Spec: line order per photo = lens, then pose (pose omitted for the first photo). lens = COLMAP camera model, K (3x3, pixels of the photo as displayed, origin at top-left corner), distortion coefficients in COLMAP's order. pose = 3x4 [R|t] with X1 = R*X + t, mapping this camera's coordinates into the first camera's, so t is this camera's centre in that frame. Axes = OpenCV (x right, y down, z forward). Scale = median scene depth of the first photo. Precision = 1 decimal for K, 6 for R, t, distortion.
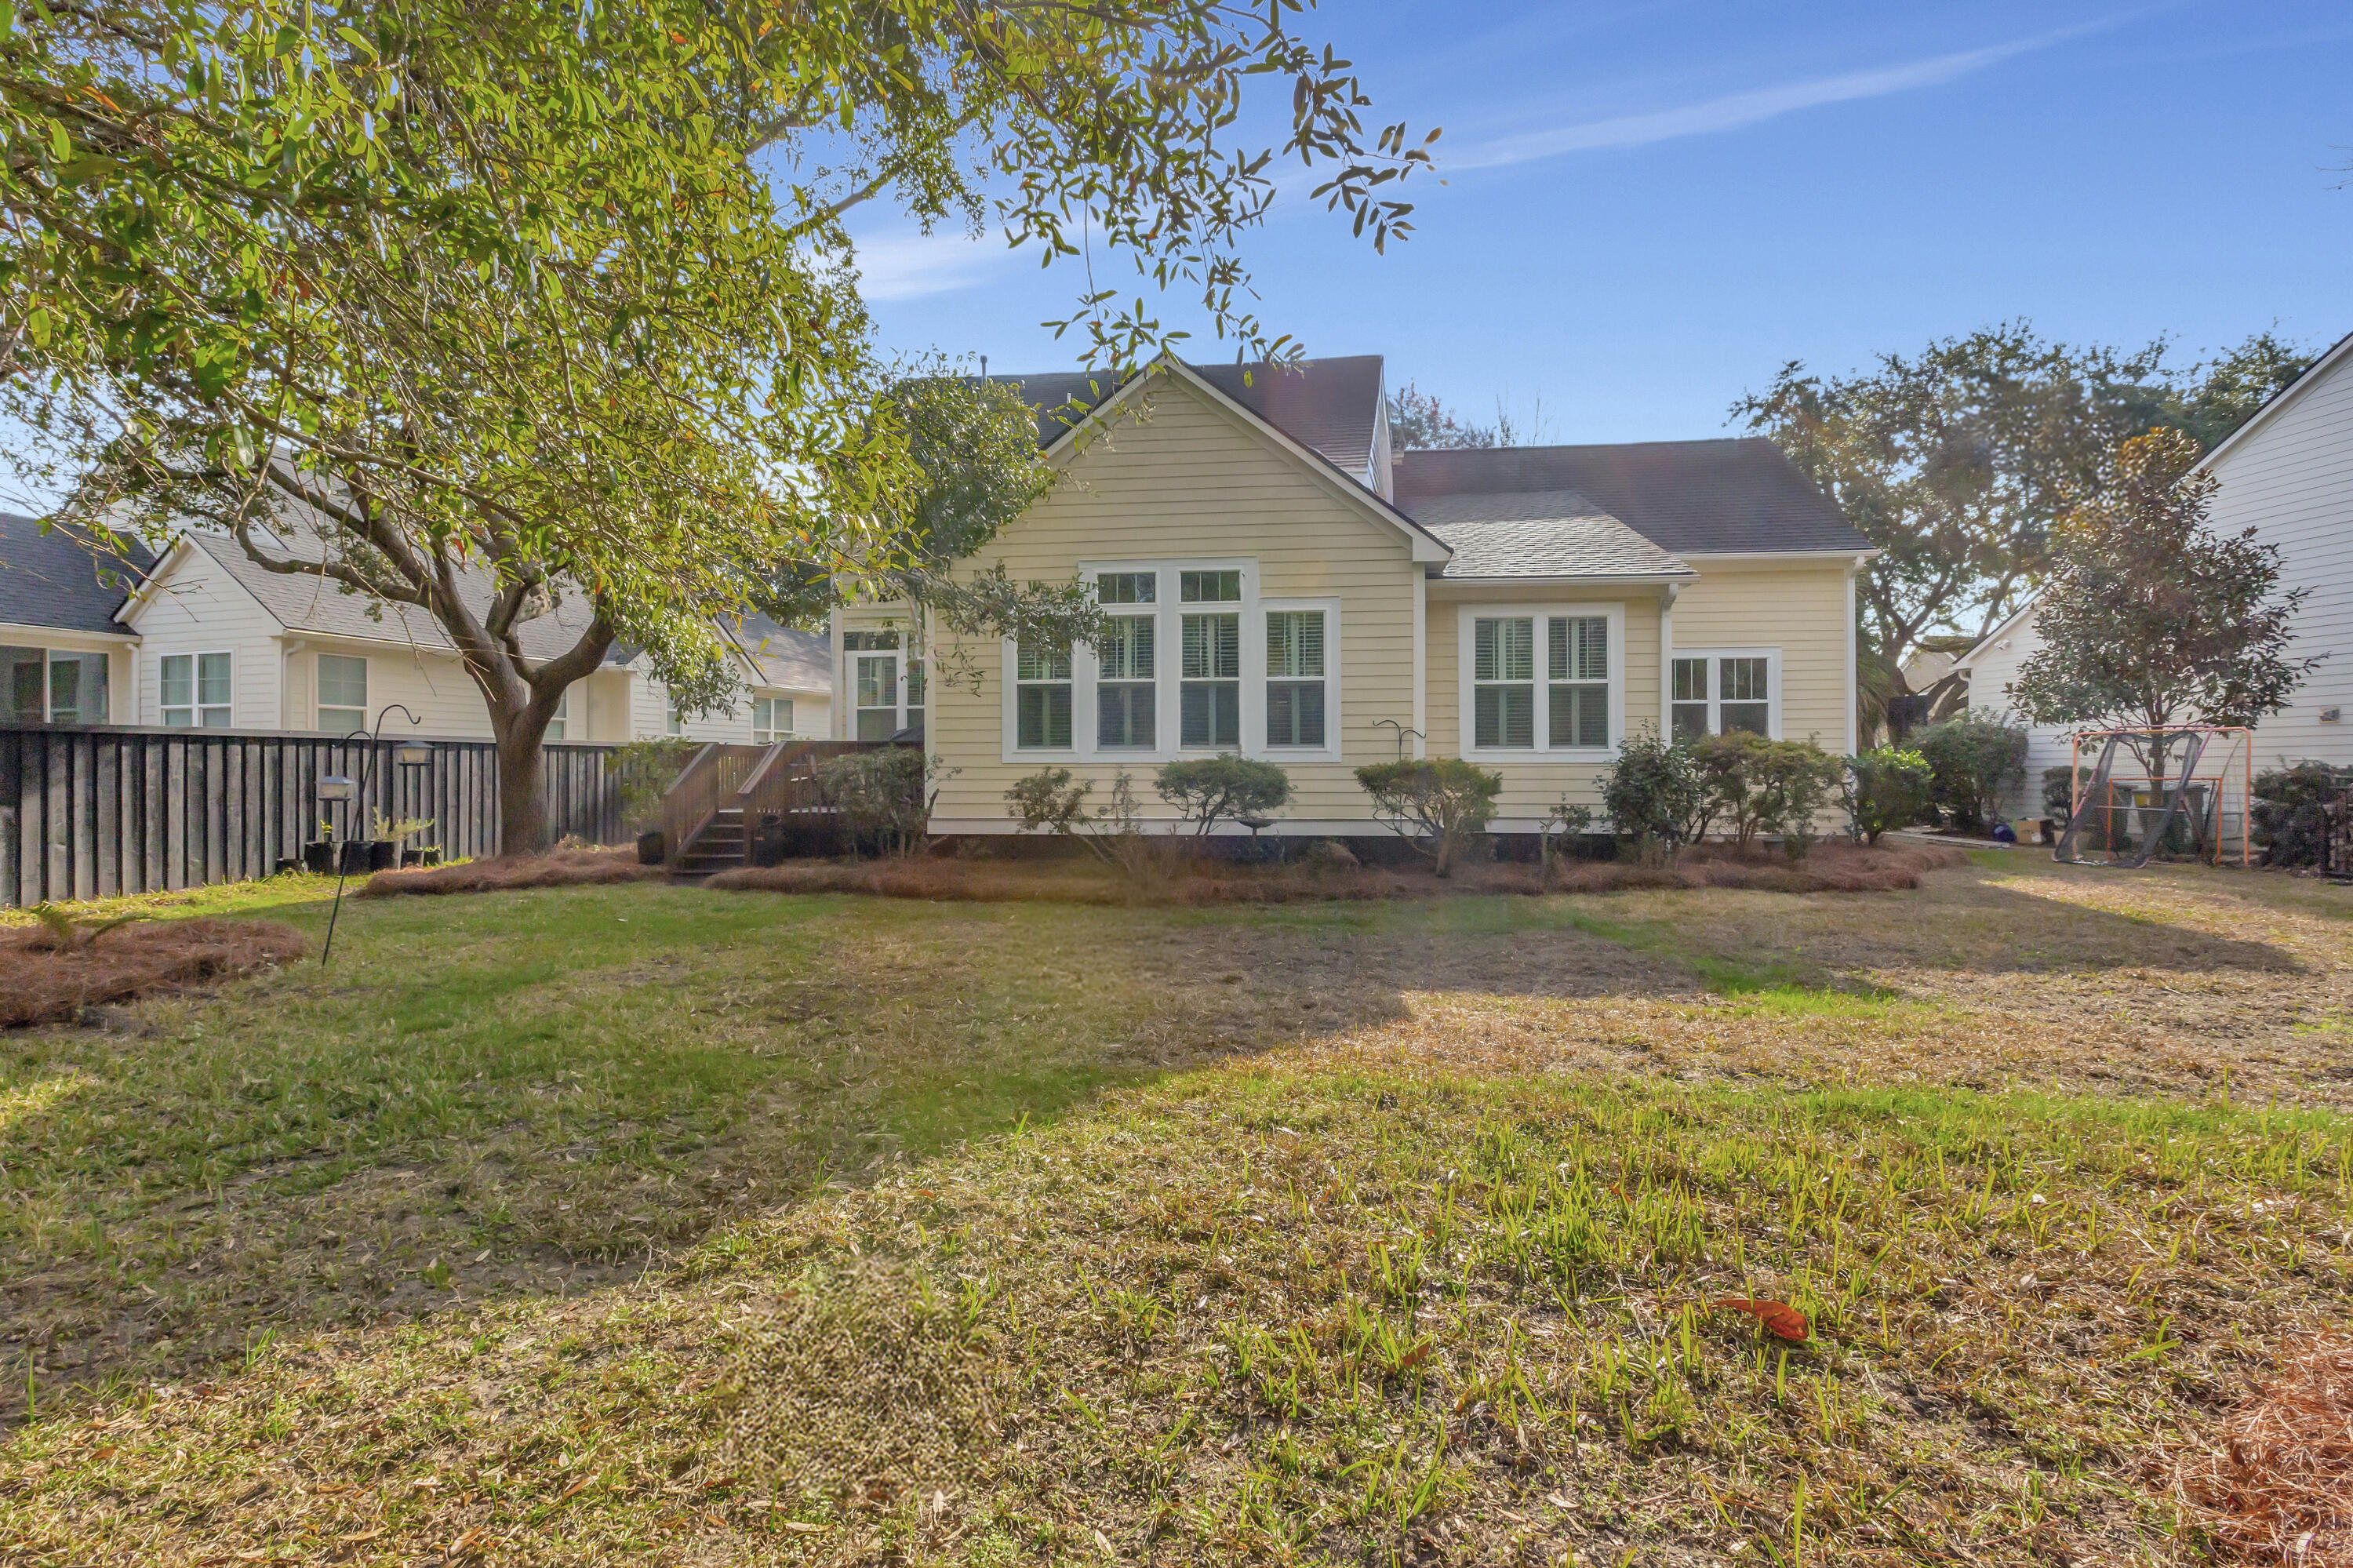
lens RADIAL K [[1031.7, 0, 1187.8], [0, 1031.7, 777.3], [0, 0, 1]] dist [0.001119, 0.000009]
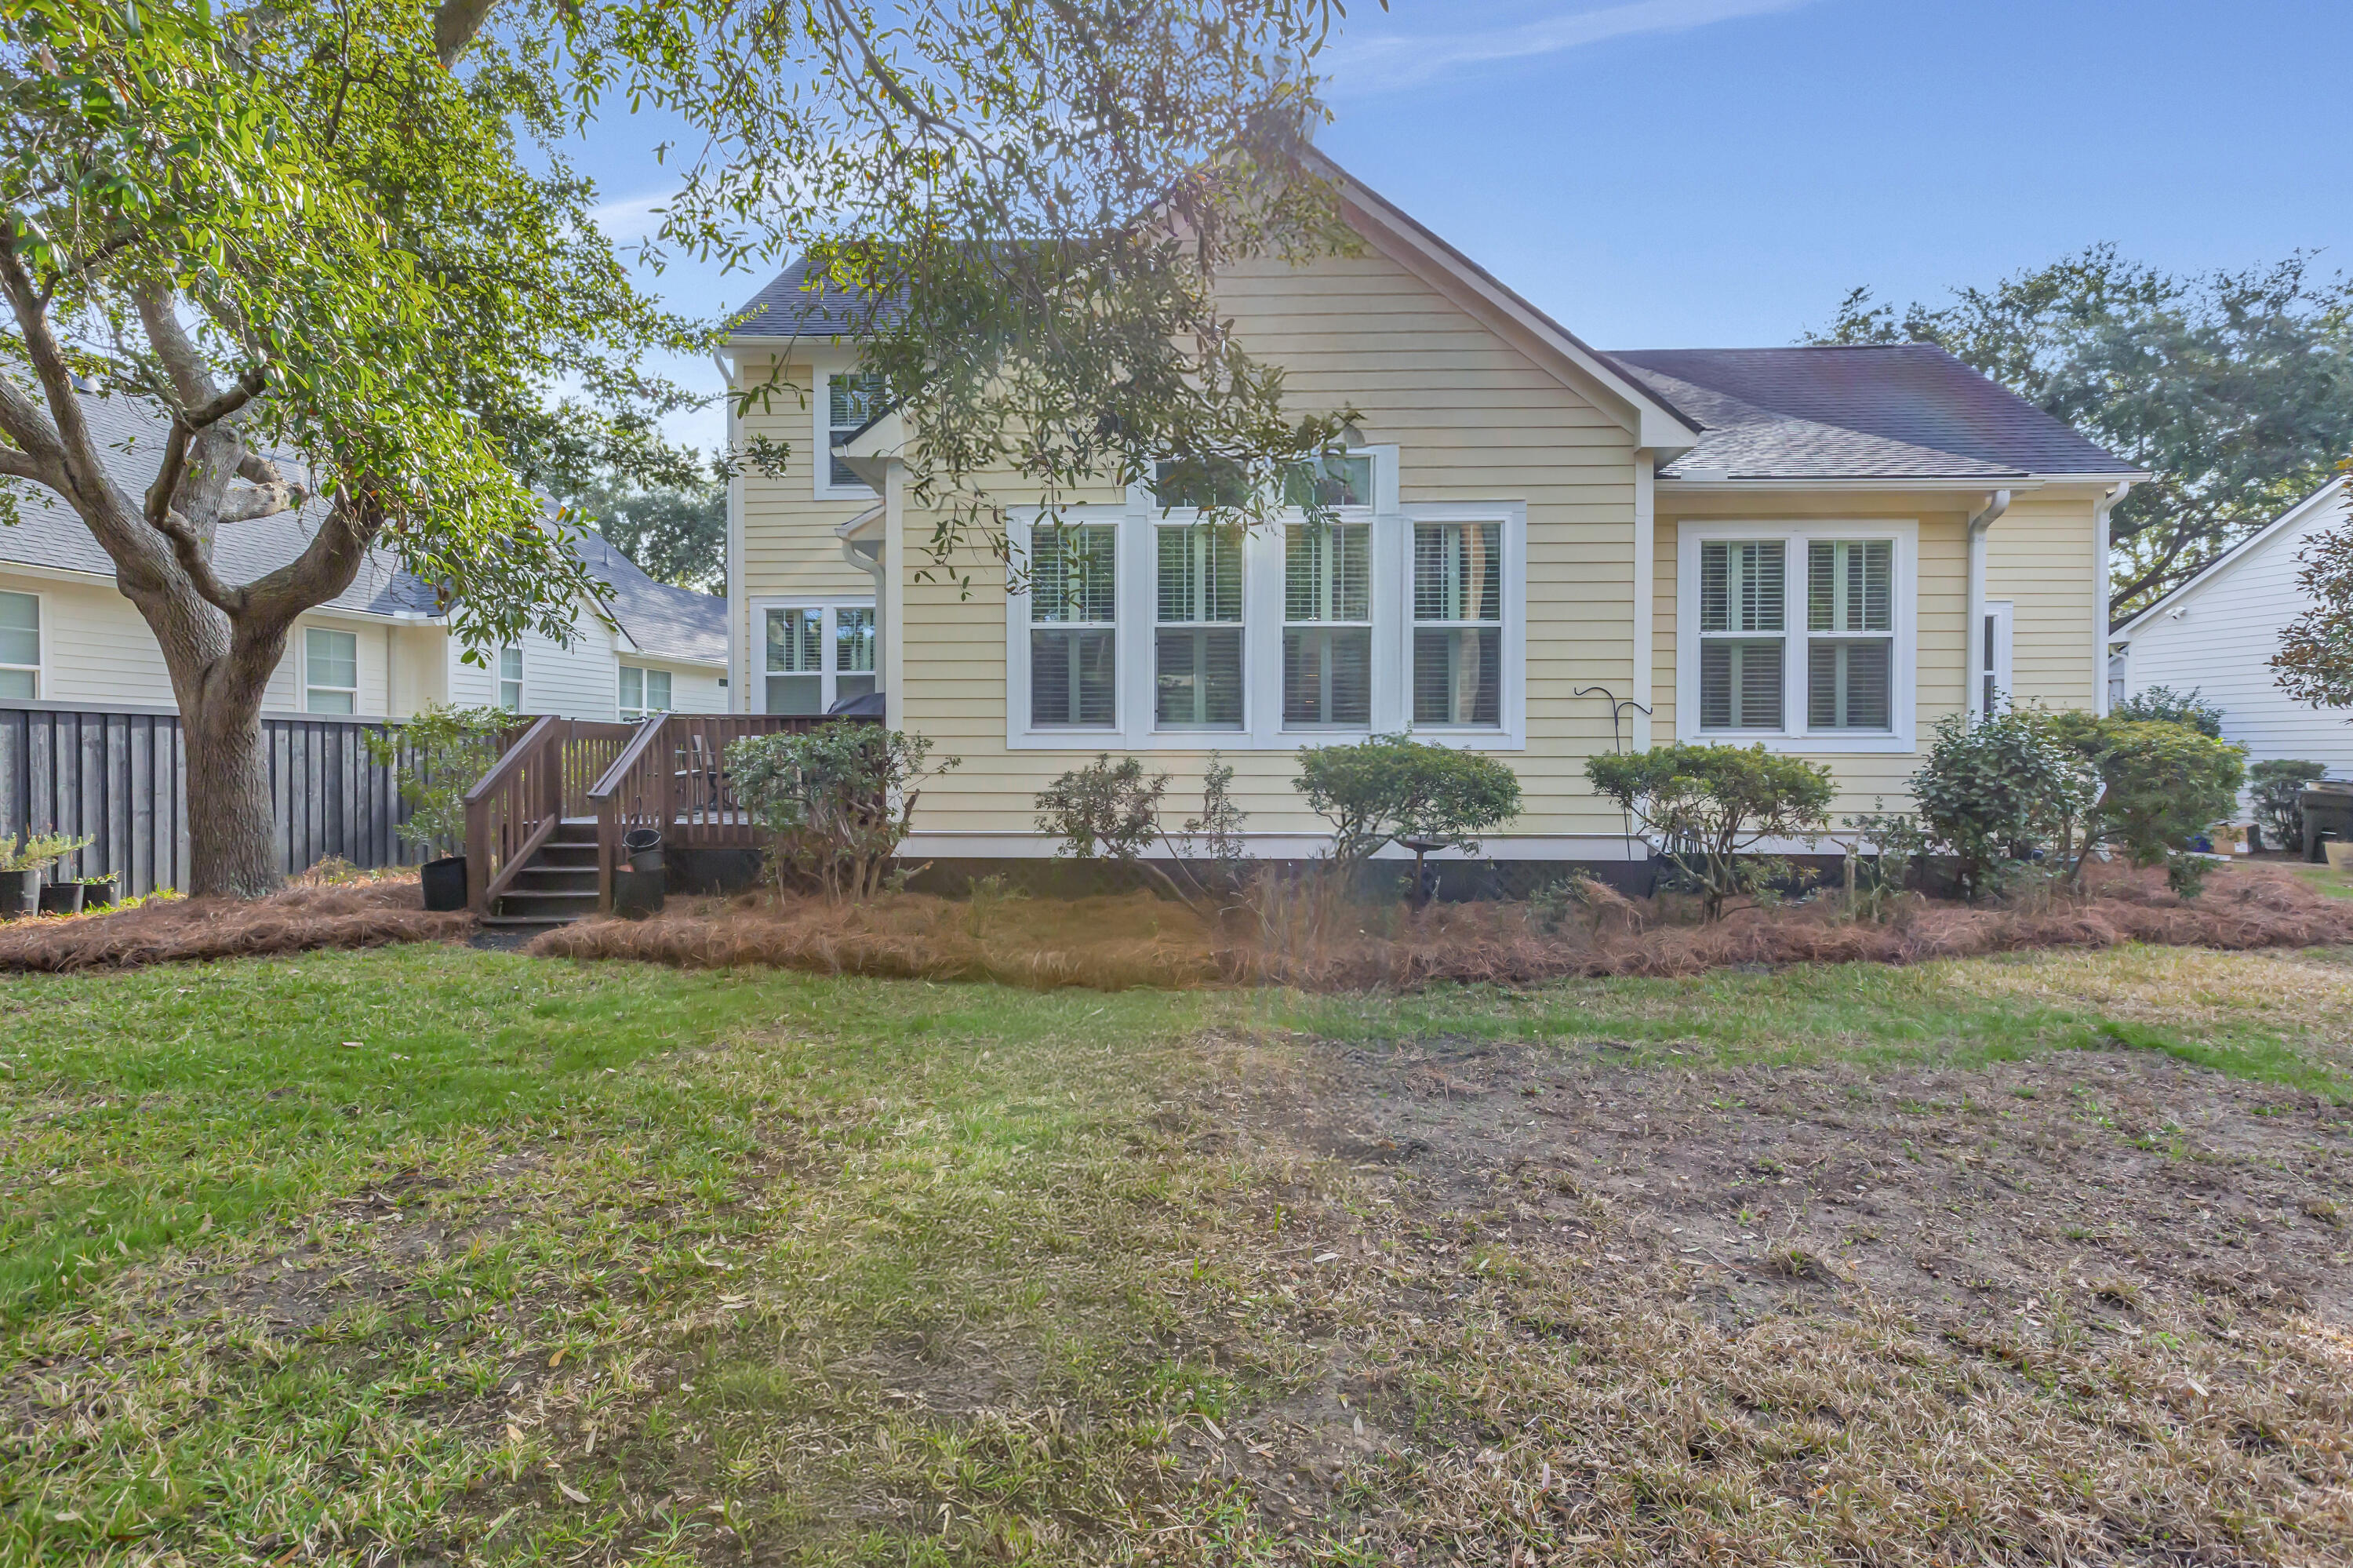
lens RADIAL K [[1083.2, 0, 1176.5], [0, 1083.2, 784.0], [0, 0, 1]] dist [0.011126, 0.000033]
pose [[0.997347, 0.000581, 0.072795, -0.126171], [-0.001460, 0.999927, 0.012014, -0.000549], [-0.072782, -0.012088, 0.997275, 0.311330]]
